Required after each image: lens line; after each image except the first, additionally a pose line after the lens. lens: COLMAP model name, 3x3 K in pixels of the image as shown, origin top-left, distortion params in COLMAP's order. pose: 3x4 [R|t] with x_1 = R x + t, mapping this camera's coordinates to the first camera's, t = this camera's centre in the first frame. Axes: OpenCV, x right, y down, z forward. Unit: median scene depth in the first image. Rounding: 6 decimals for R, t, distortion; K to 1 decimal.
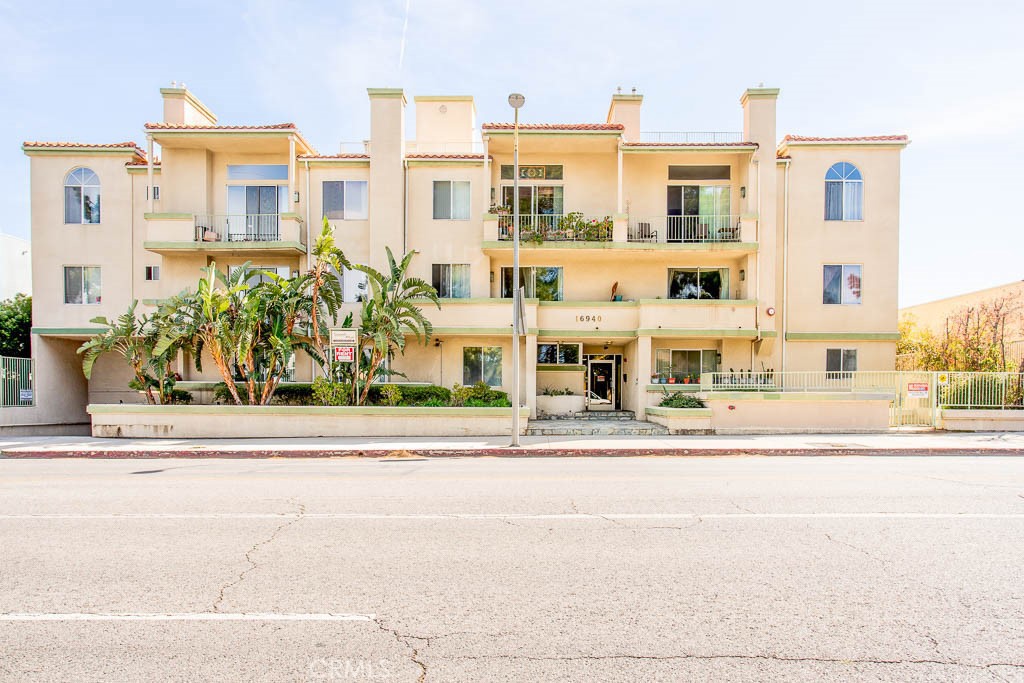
lens RADIAL K [[761.7, 0, 512.0], [0, 761.7, 341.5], [0, 0, 1]] dist [-0.002653, -0.000228]
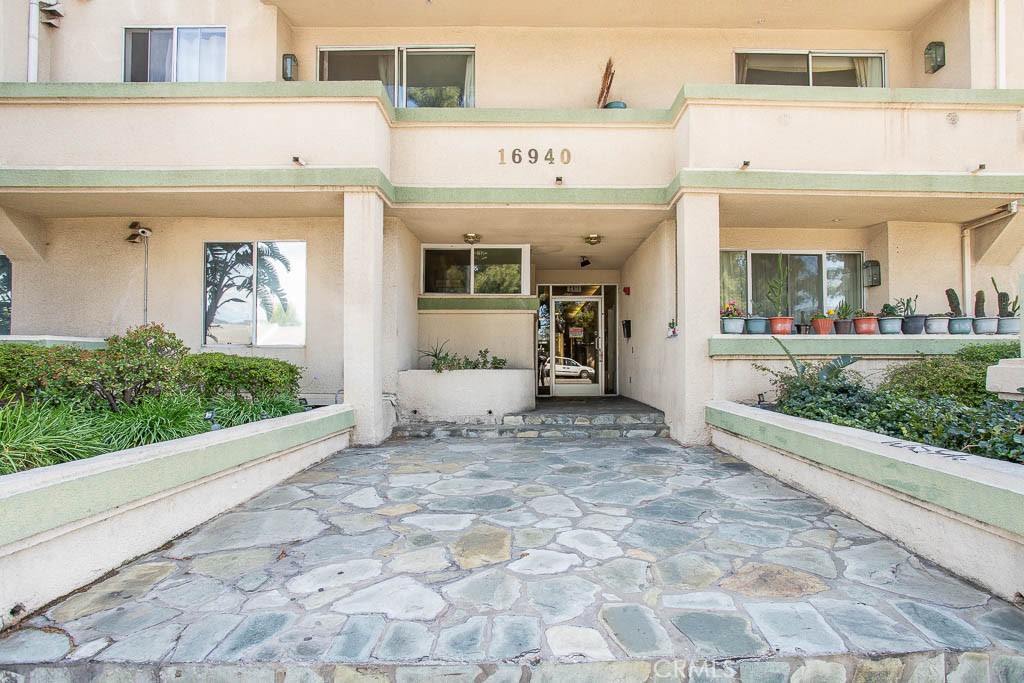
lens RADIAL K [[495.3, 0, 512.0], [0, 495.3, 341.5], [0, 0, 1]] dist [-0.065279, 0.044775]
pose [[0.999603, -0.008241, -0.026944, 0.094081], [0.009157, 0.999377, 0.034073, 0.048733], [0.026646, -0.034306, 0.999056, 0.758050]]
